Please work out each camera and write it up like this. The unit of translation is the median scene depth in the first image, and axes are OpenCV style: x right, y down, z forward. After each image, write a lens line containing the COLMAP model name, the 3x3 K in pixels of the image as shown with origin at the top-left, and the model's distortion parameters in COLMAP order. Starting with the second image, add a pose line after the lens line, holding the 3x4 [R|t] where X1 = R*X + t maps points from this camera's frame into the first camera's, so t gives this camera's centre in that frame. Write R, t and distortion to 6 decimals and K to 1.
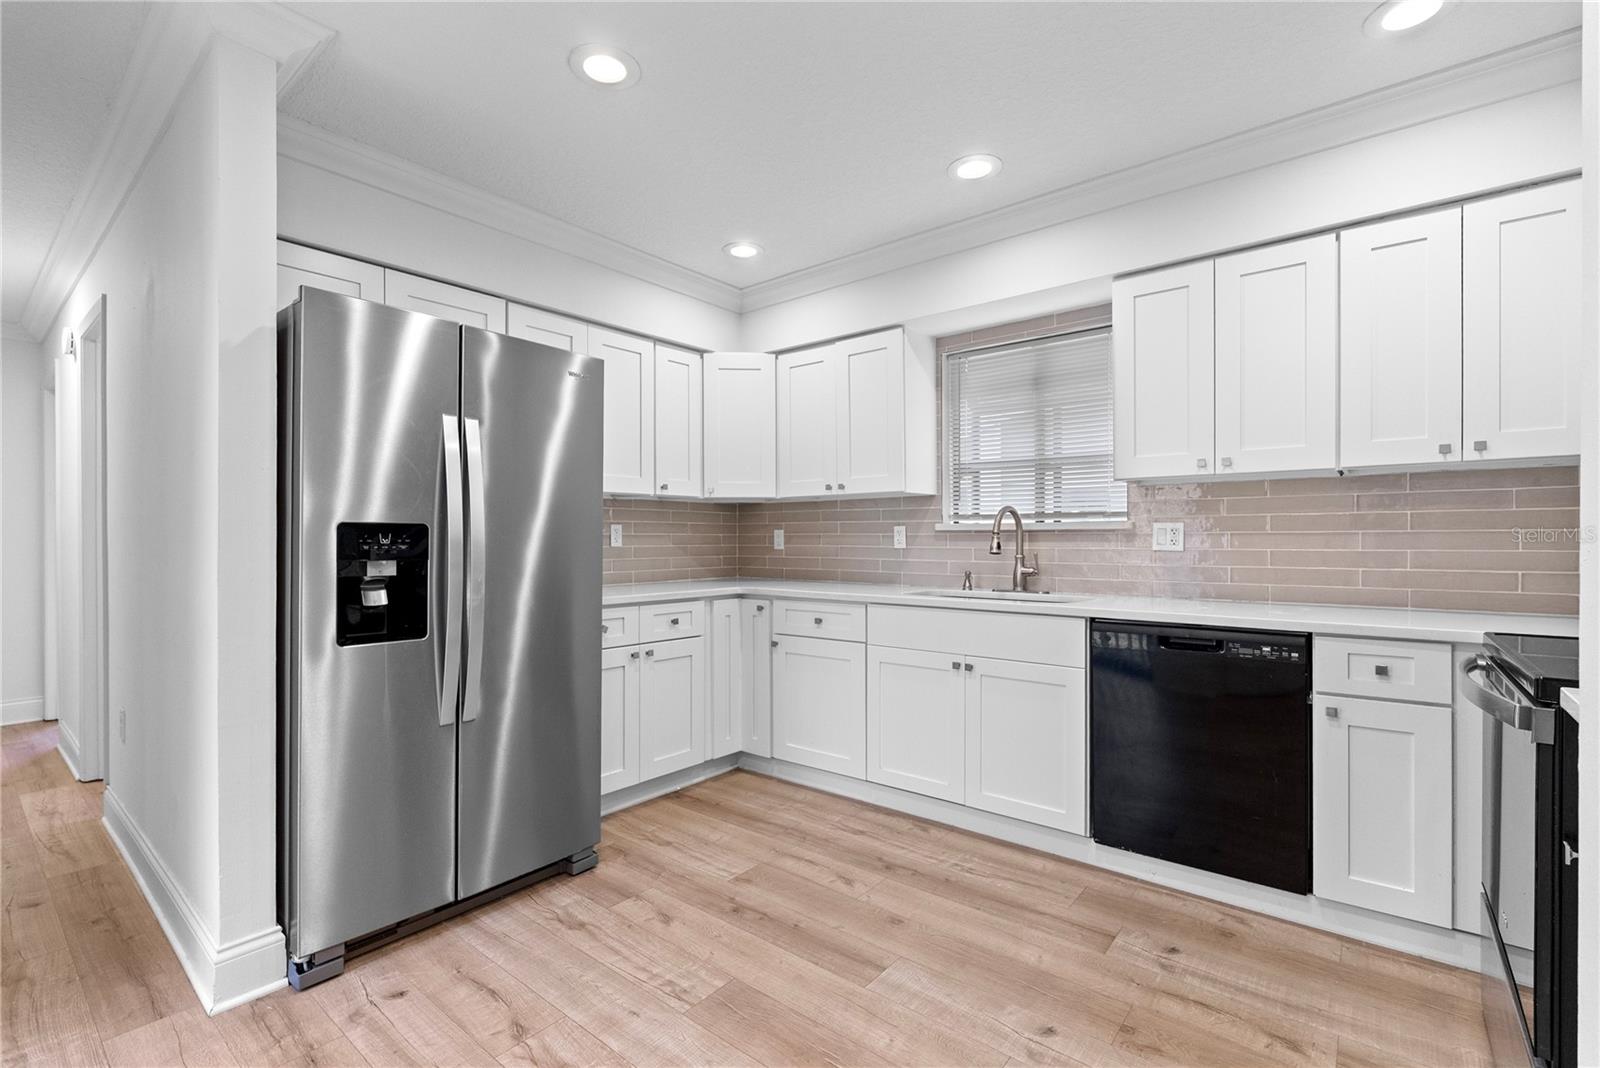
lens RADIAL K [[716.9, 0, 806.1], [0, 716.9, 544.3], [0, 0, 1]] dist [-0.008734, 0.001497]
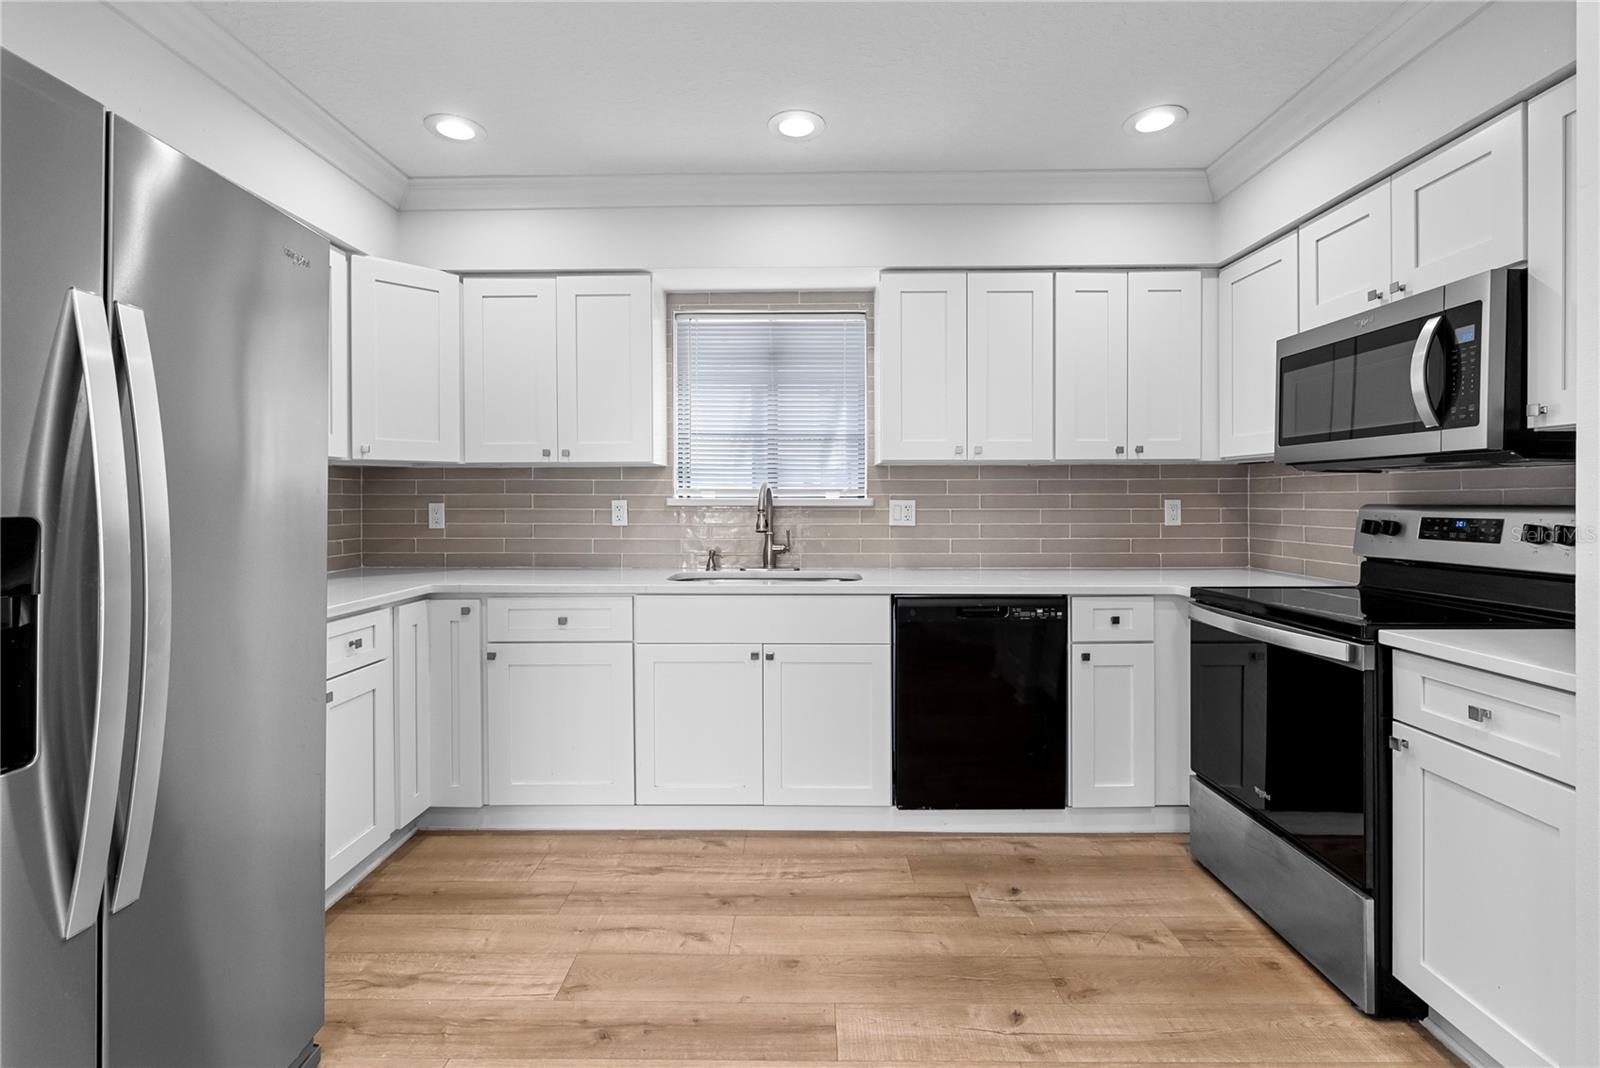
lens RADIAL K [[716.9, 0, 804.6], [0, 716.9, 501.7], [0, 0, 1]] dist [-0.008734, 0.001497]
pose [[0.781624, -0.001032, 0.623750, -0.484003], [0.004814, 0.999979, -0.004378, -0.037927], [-0.623732, 0.006425, 0.781612, 0.367132]]
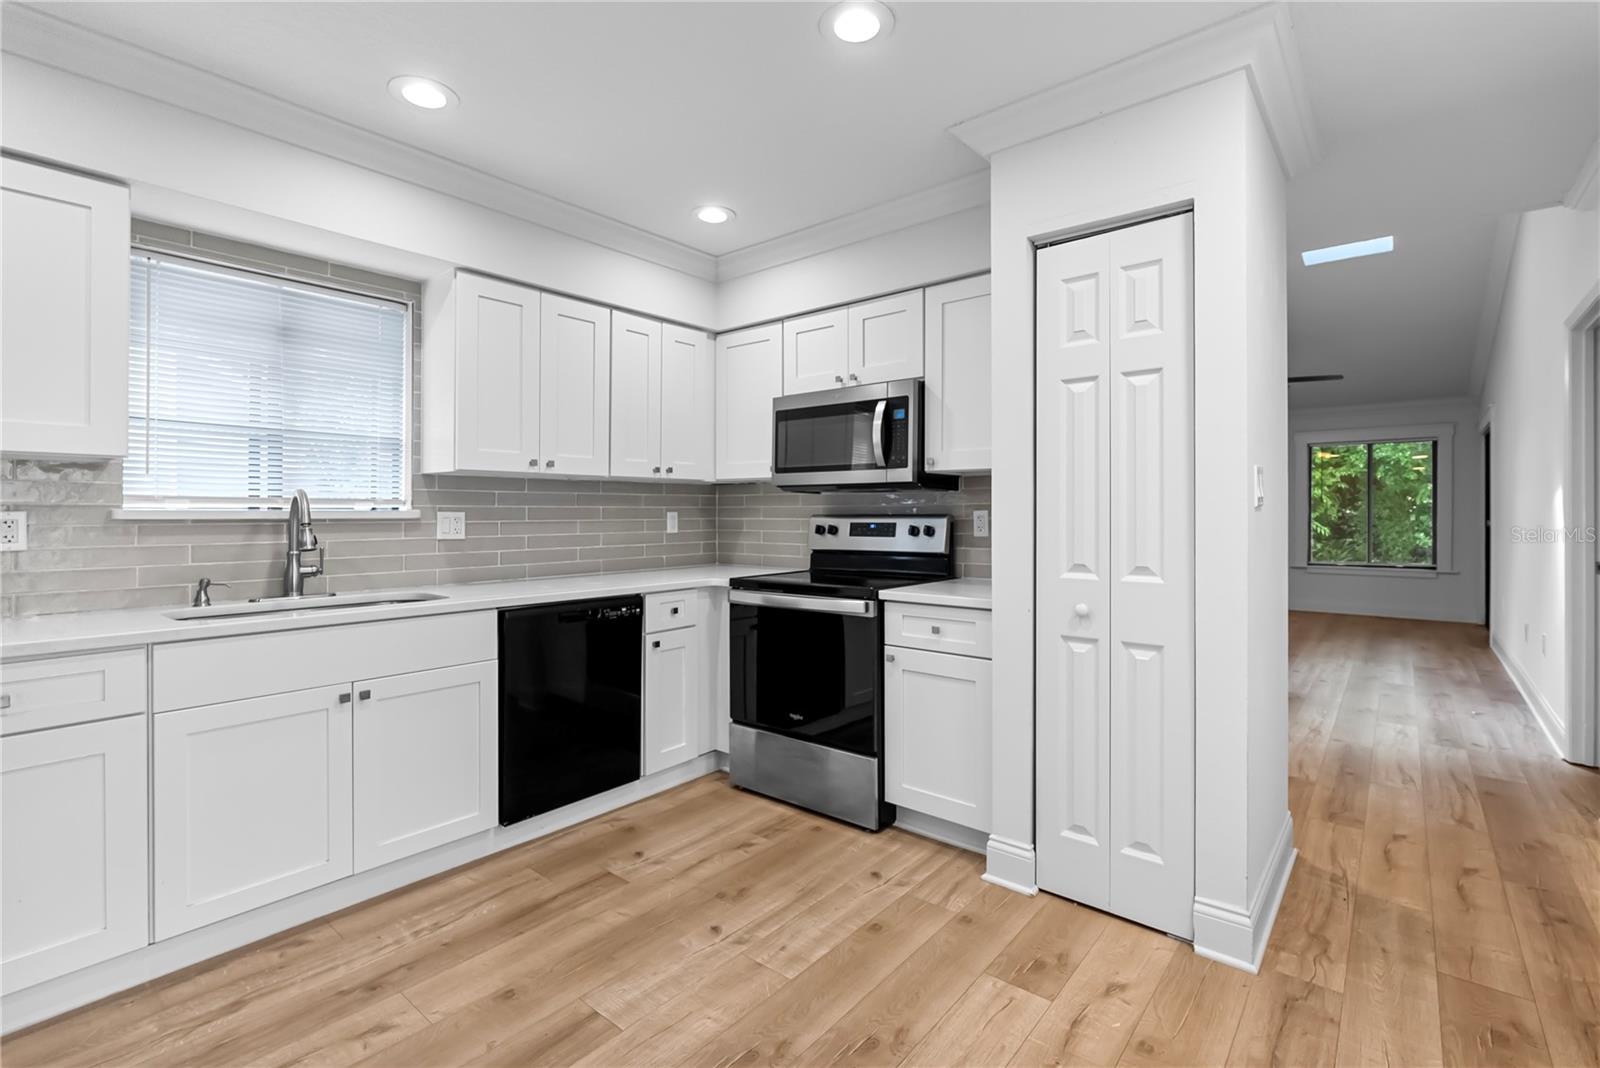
lens RADIAL K [[716.9, 0, 791.3], [0, 716.9, 512.4], [0, 0, 1]] dist [-0.008734, 0.001497]
pose [[0.021492, 0.004182, 0.999760, -0.837528], [0.010059, 0.999940, -0.004399, -0.032488], [-0.999718, 0.010151, 0.021449, 0.774109]]
